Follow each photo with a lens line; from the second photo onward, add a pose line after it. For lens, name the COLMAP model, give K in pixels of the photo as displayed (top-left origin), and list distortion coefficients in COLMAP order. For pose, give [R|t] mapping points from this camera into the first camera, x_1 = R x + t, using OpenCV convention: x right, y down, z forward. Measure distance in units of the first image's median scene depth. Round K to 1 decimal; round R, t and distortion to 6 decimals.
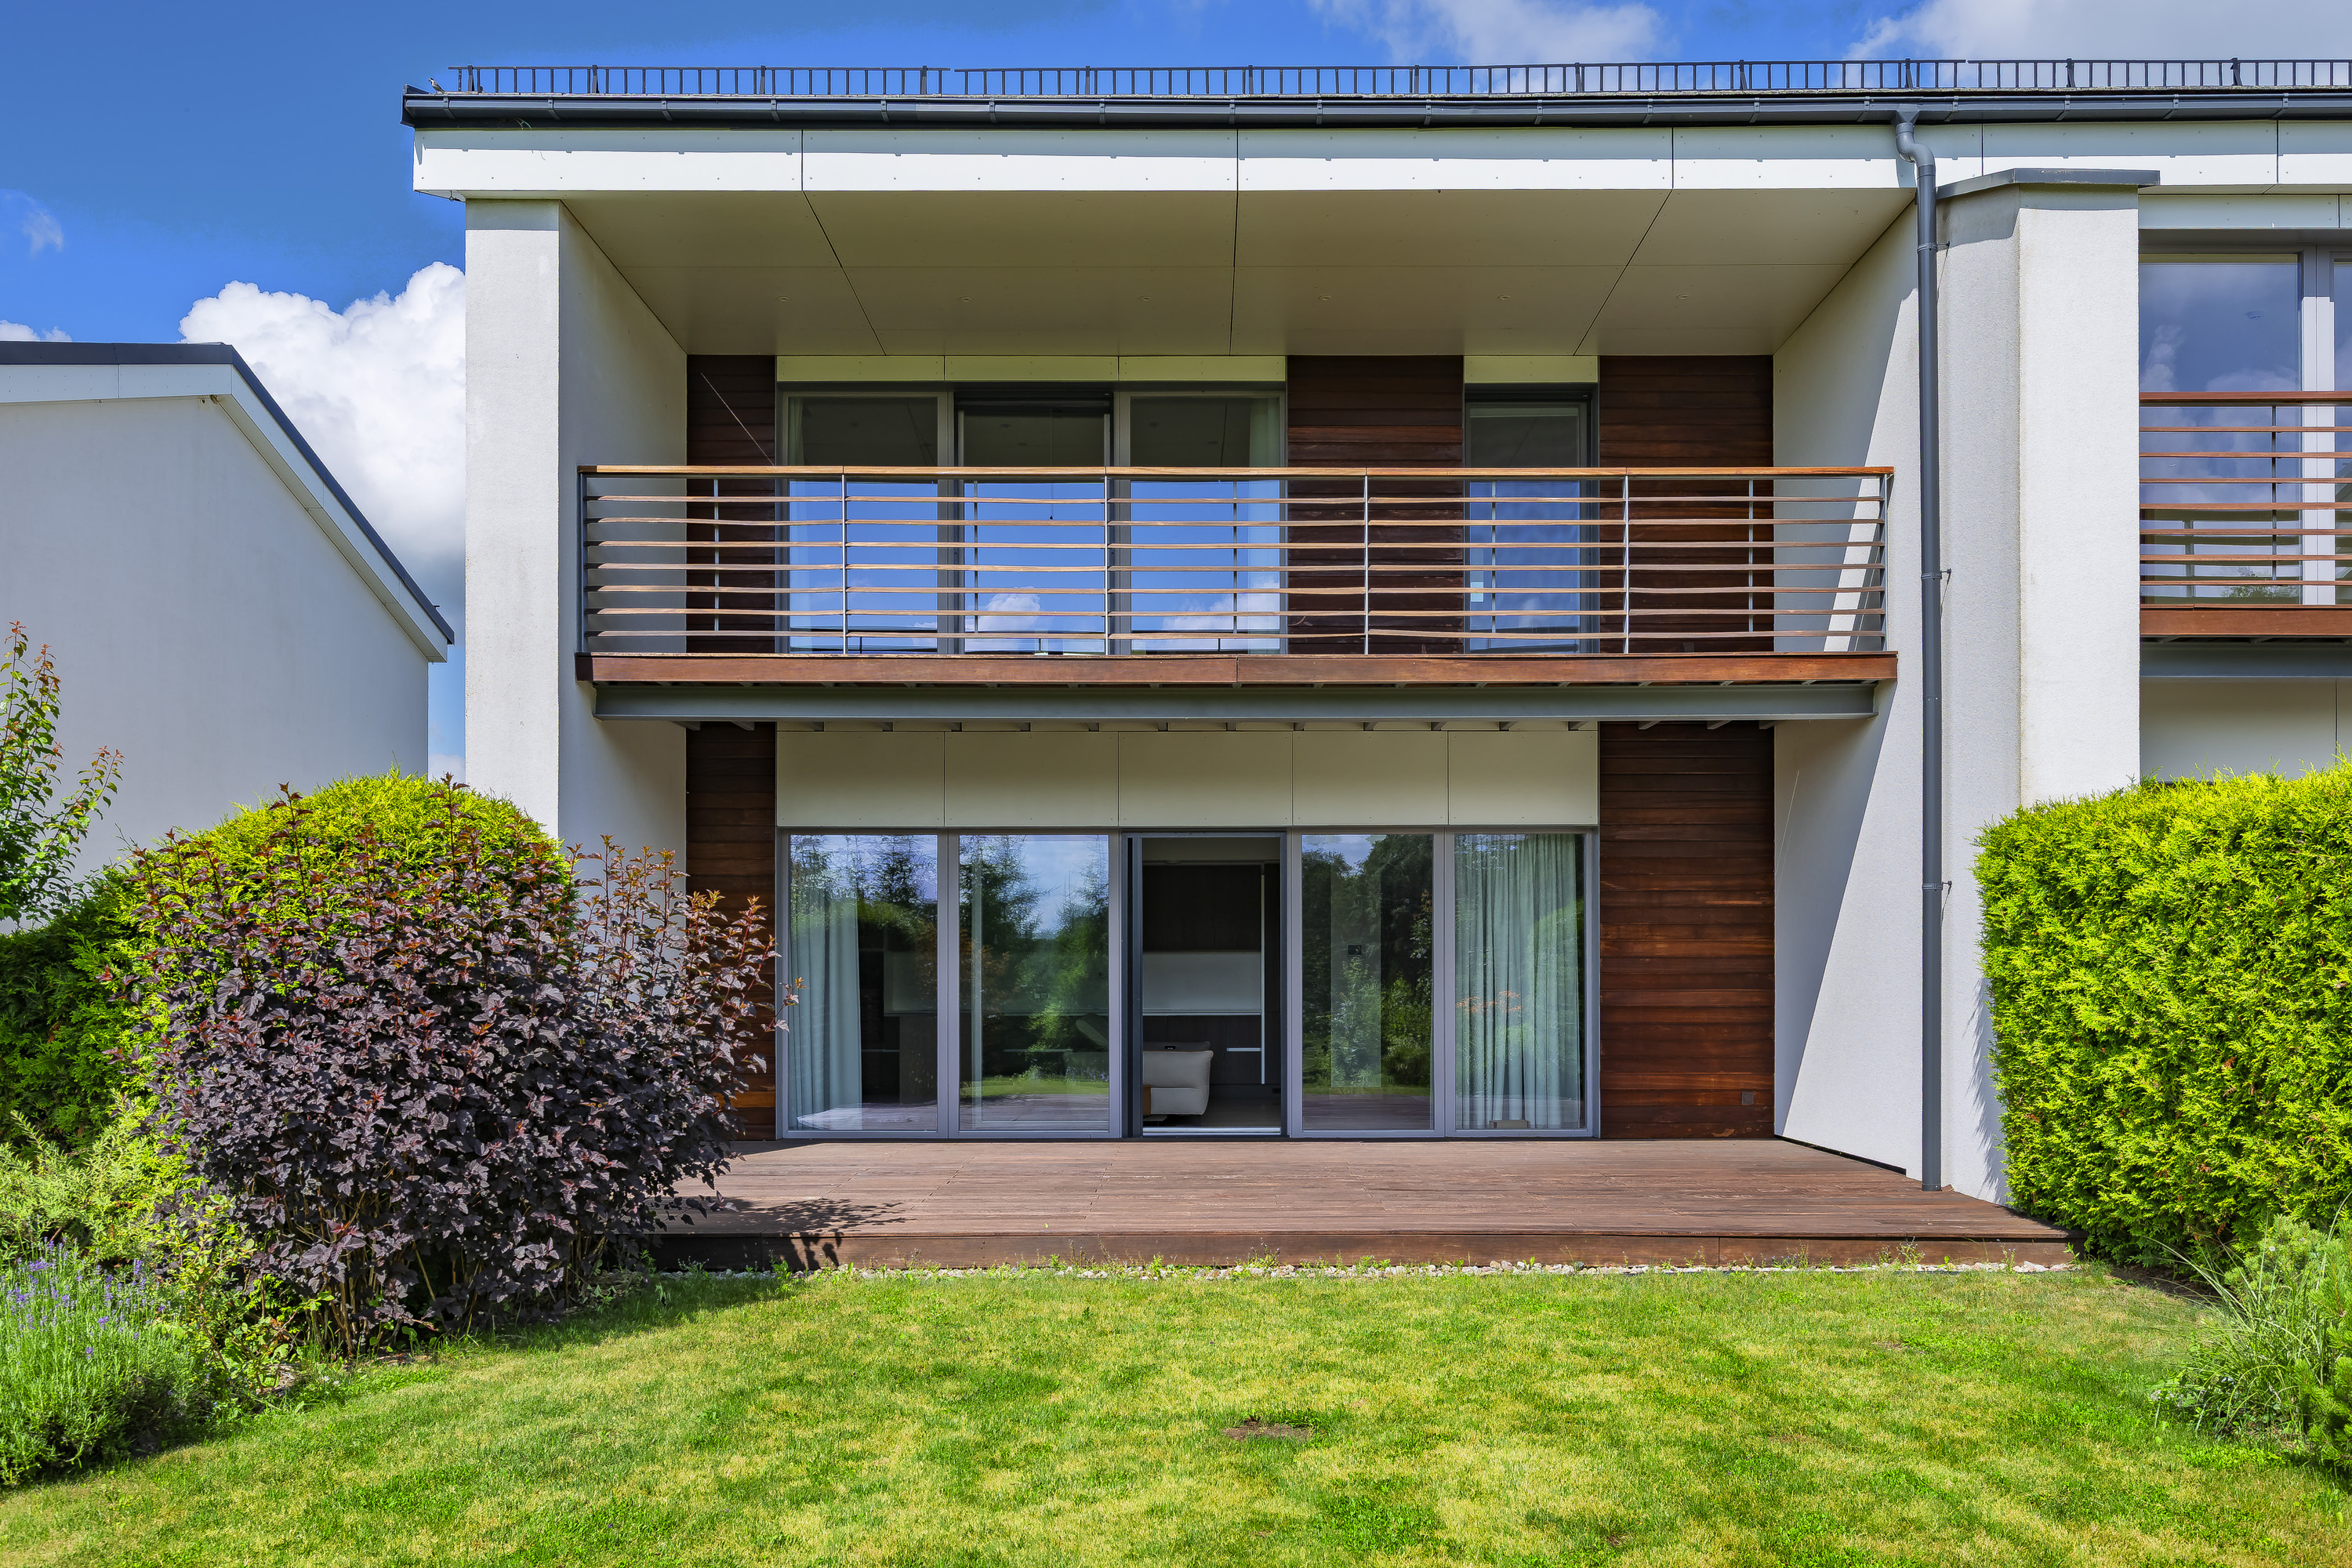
lens RADIAL K [[1944.0, 0, 1164.0], [0, 1944.0, 939.6], [0, 0, 1]] dist [0.006380, -0.005147]
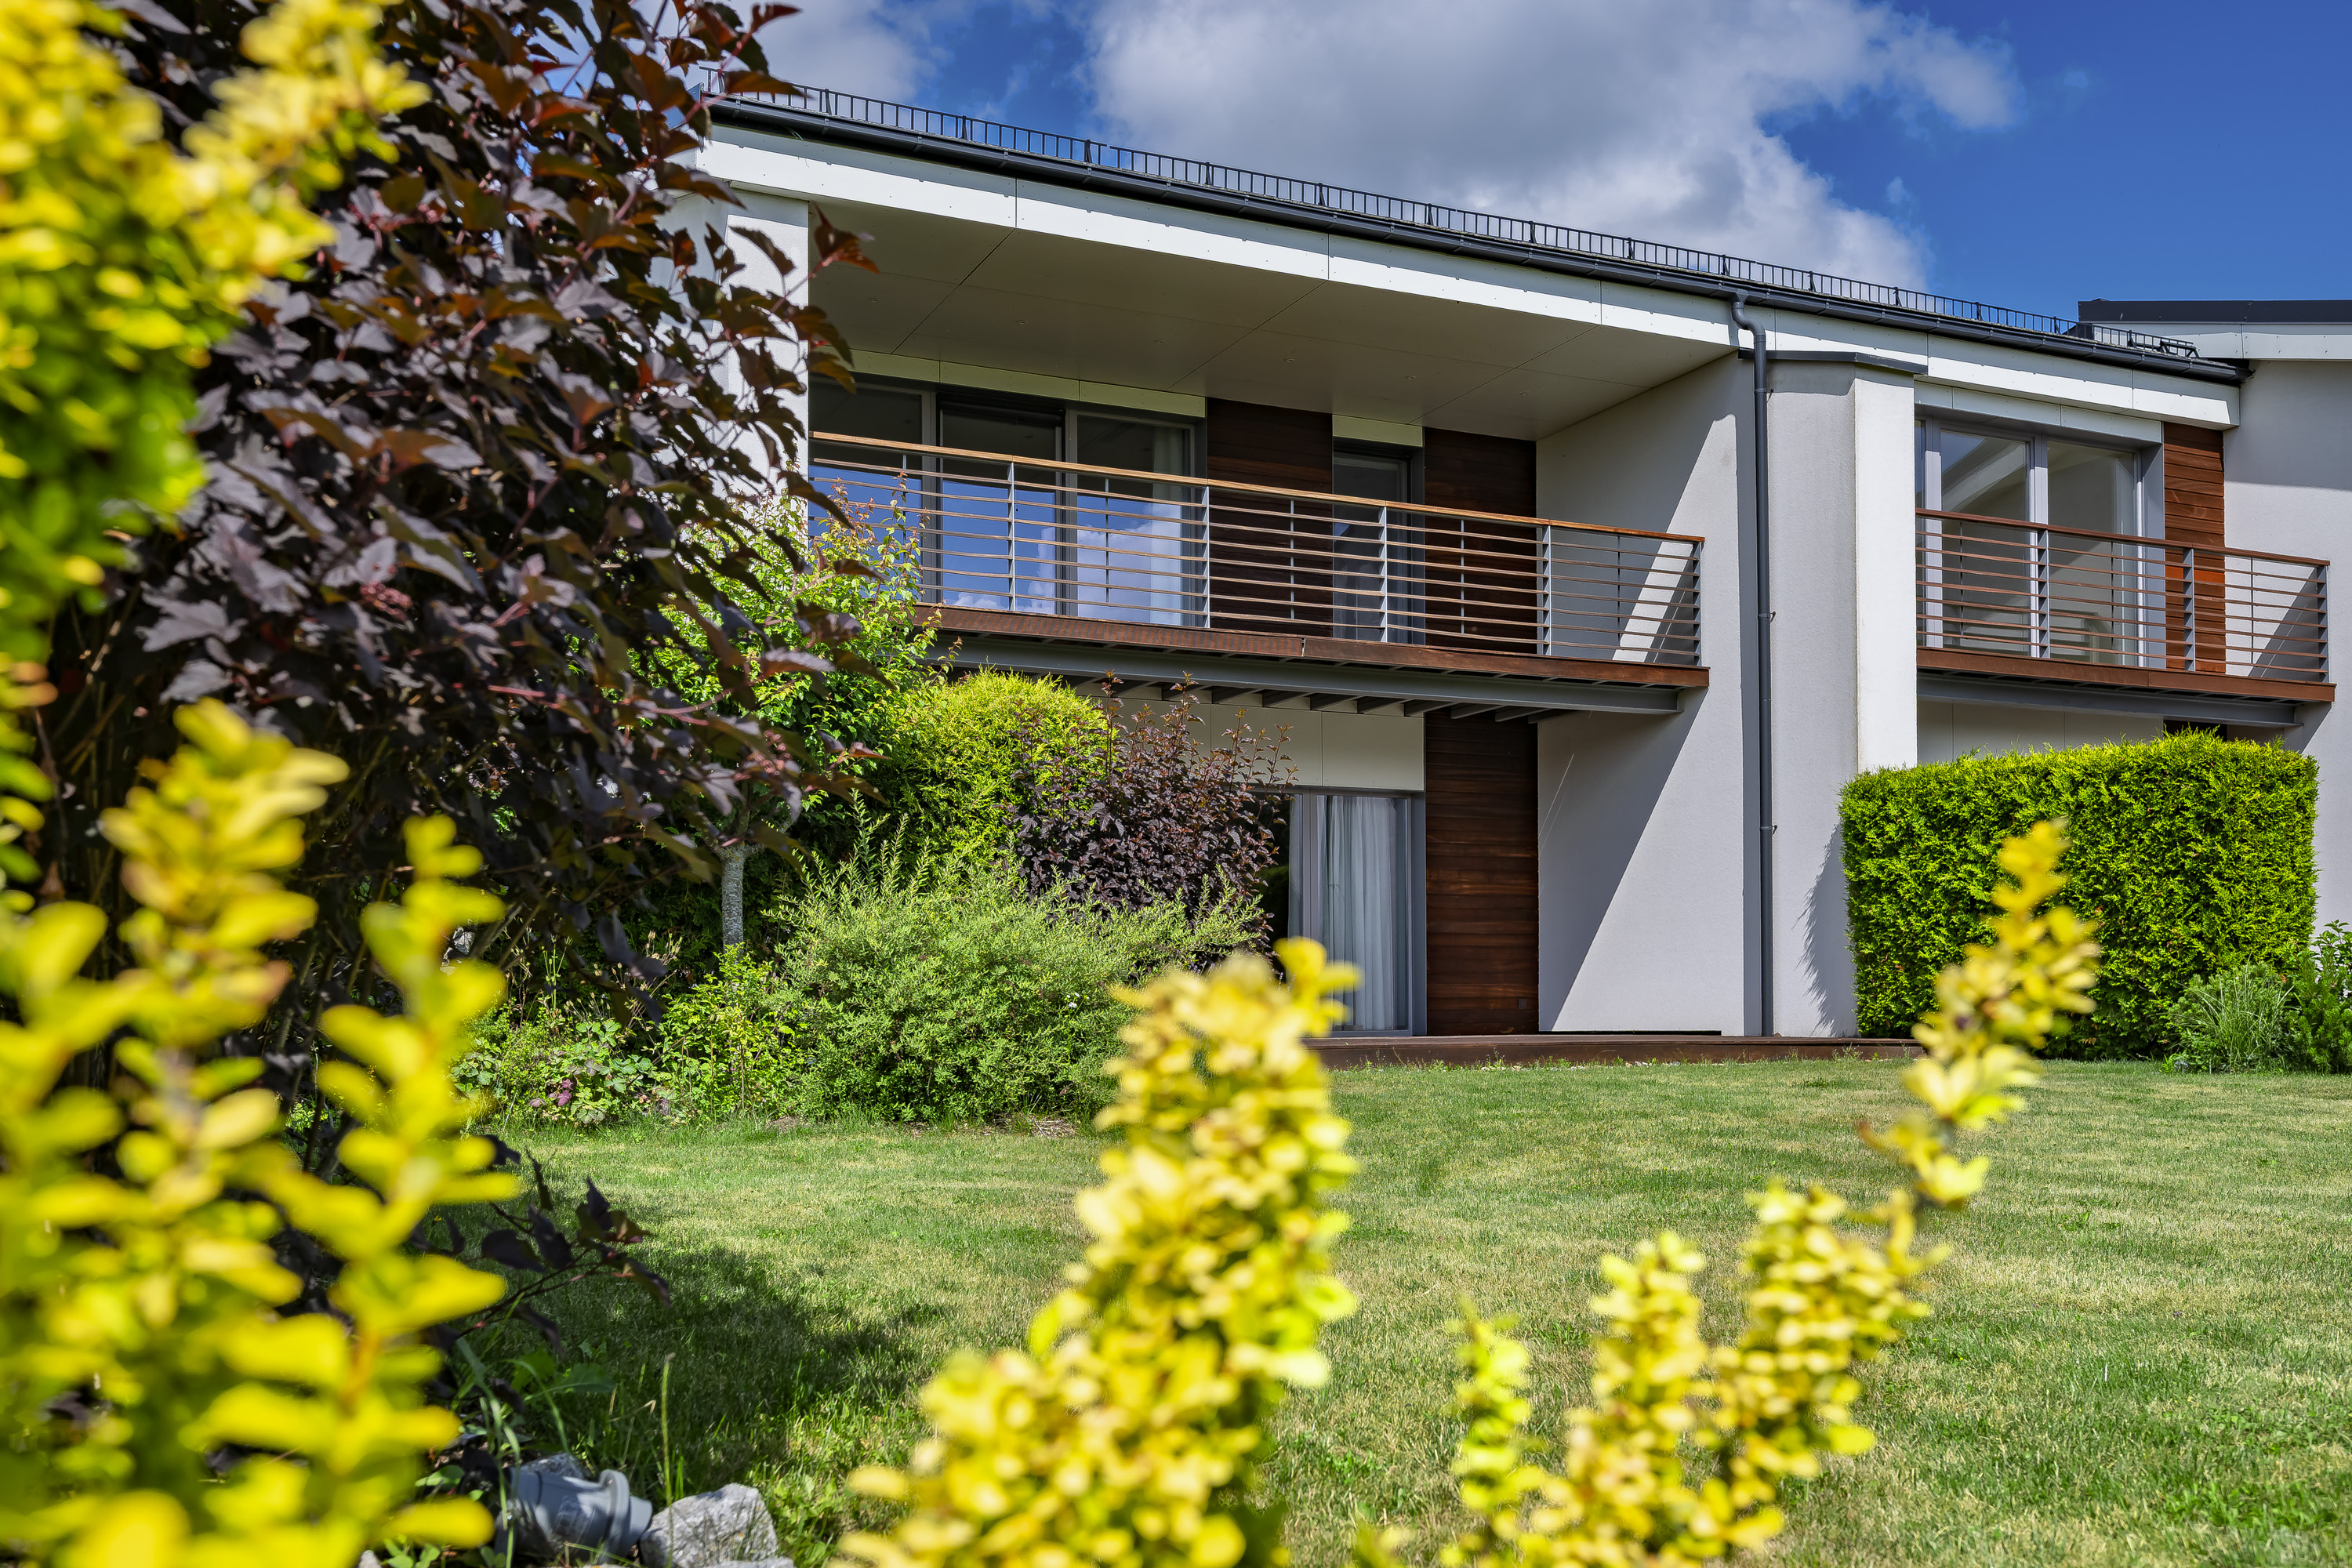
lens RADIAL K [[2076.3, 0, 1176.0], [0, 2076.3, 930.8], [0, 0, 1]] dist [0.003515, 0.004151]
pose [[0.906234, 0.013385, 0.422564, -0.500671], [-0.002926, 0.999673, -0.025389, 0.068302], [-0.422766, 0.021772, 0.905977, -0.164102]]
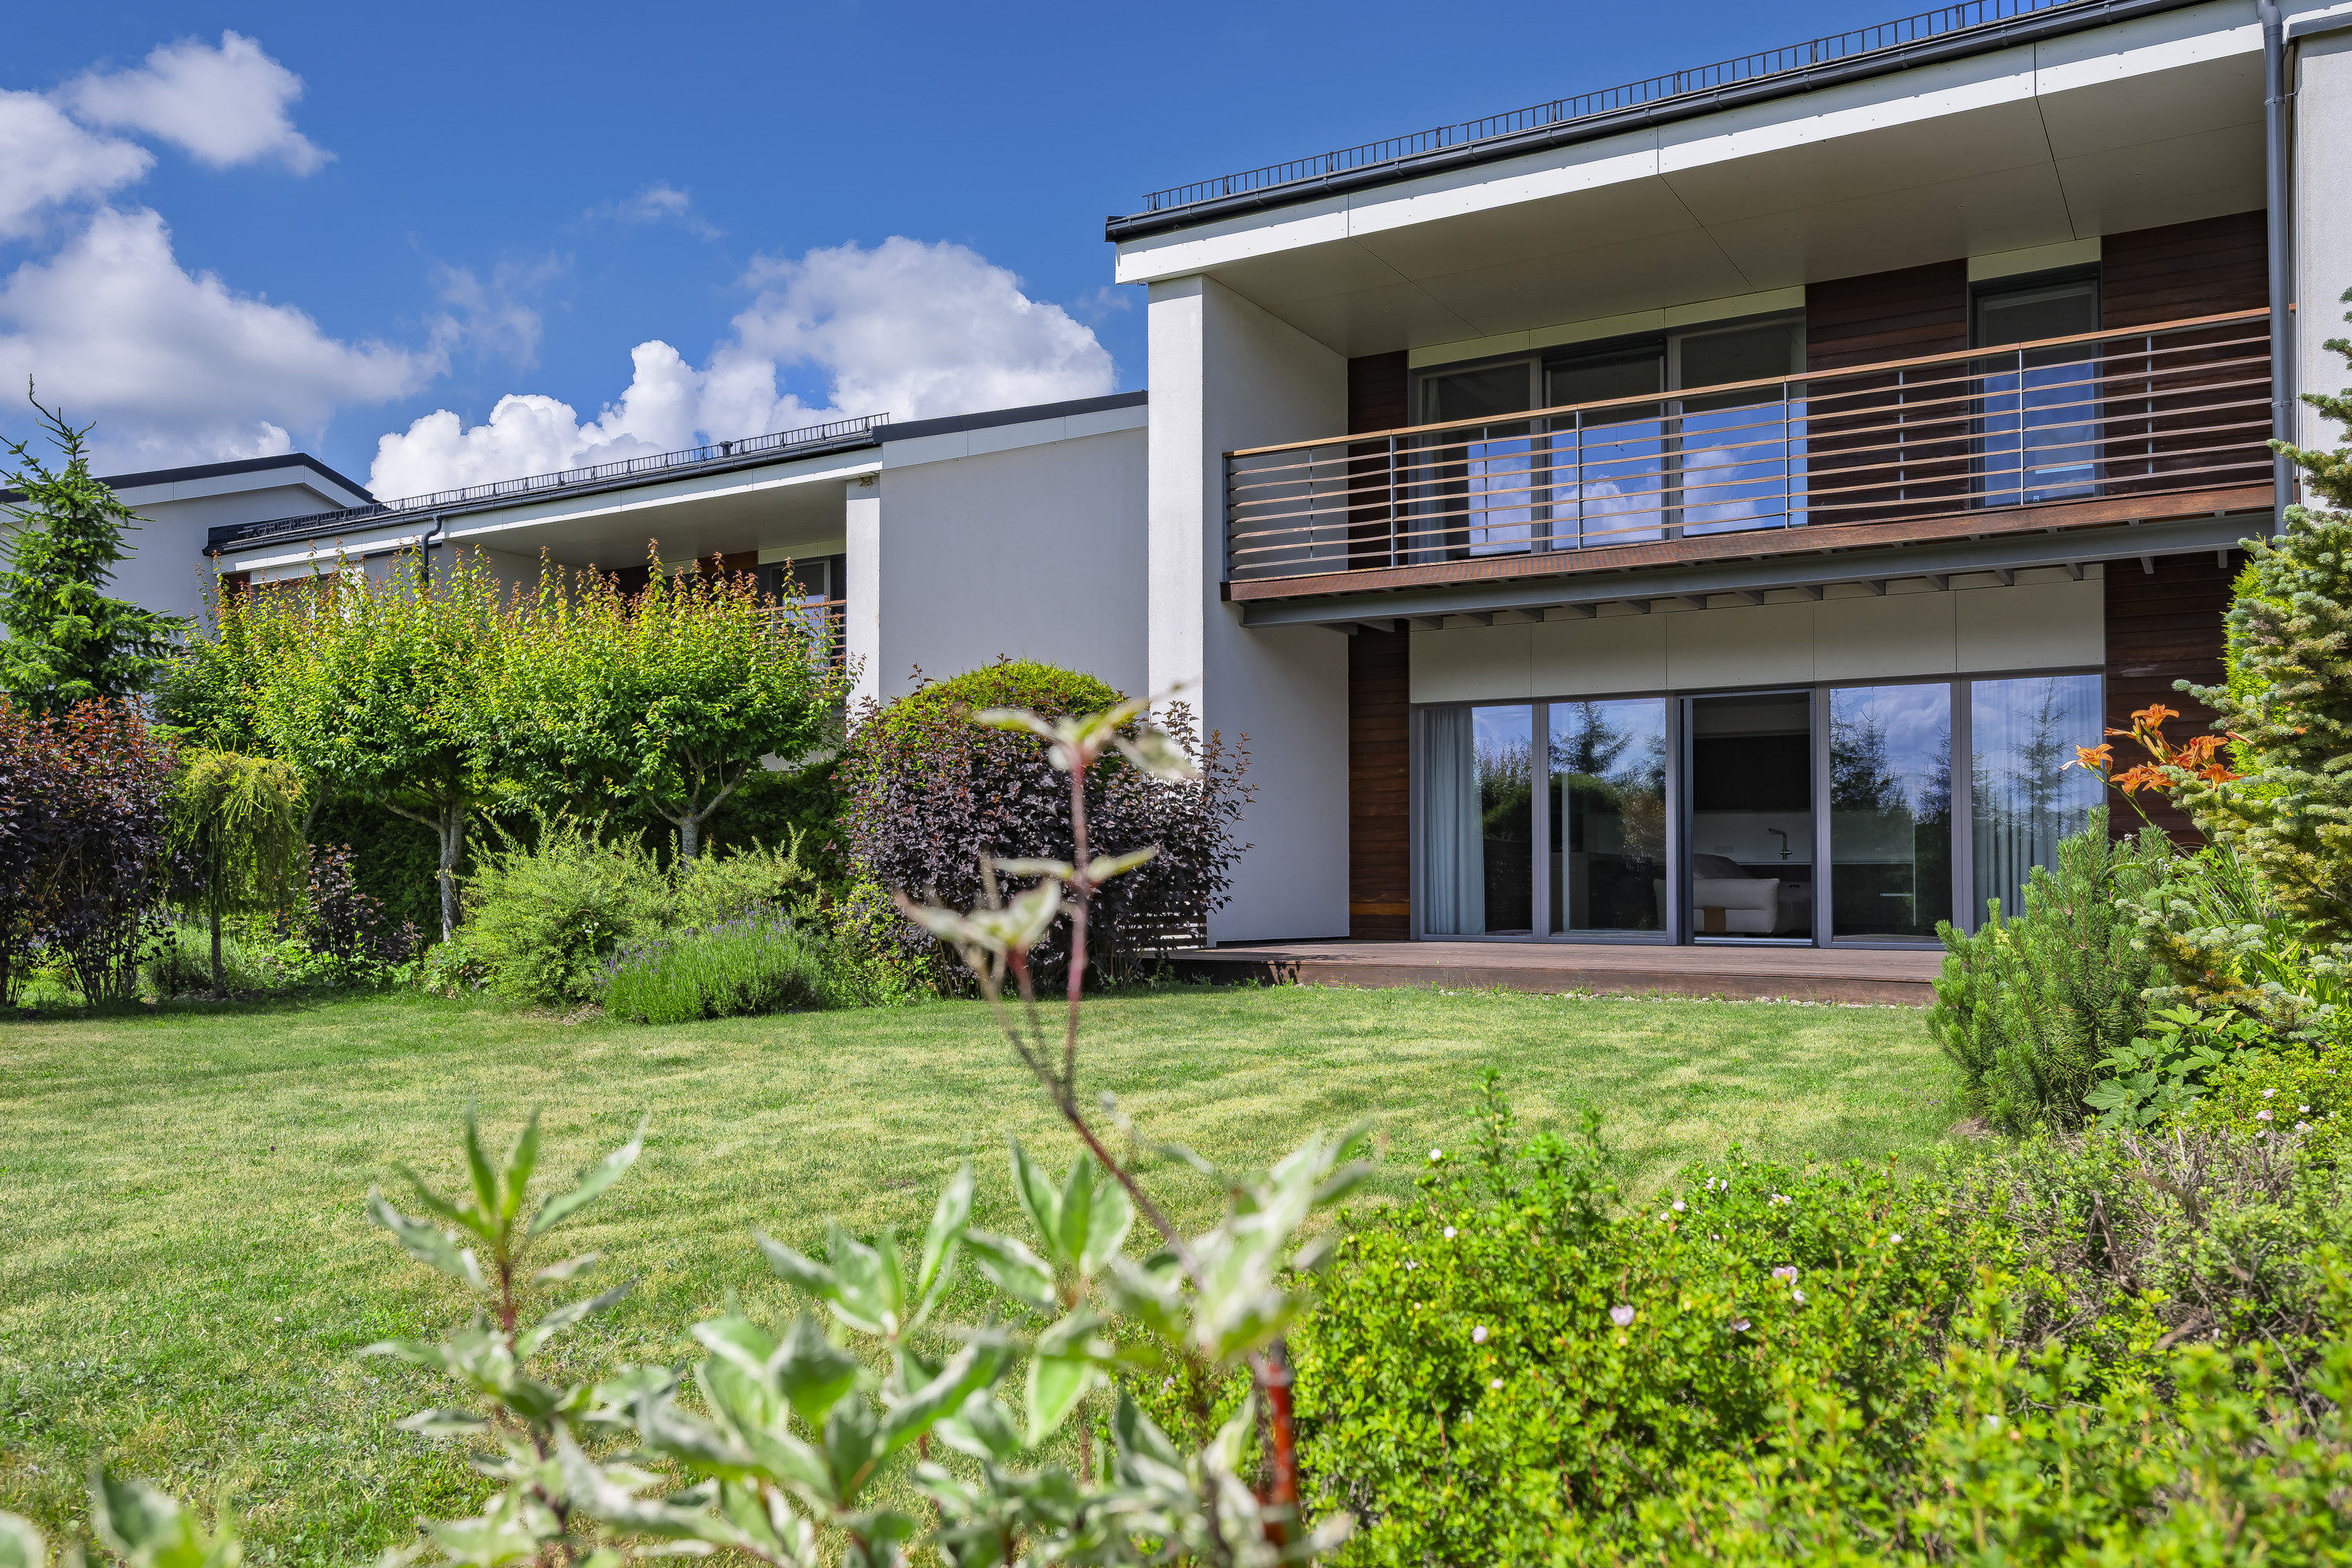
lens RADIAL K [[1805.7, 0, 1184.9], [0, 1805.7, 895.2], [0, 0, 1]] dist [-0.001611, 0.004096]
pose [[0.860753, 0.001954, -0.509019, 0.296088], [0.003745, 0.999941, 0.010171, 0.059516], [0.509009, -0.010661, 0.860695, -0.145131]]
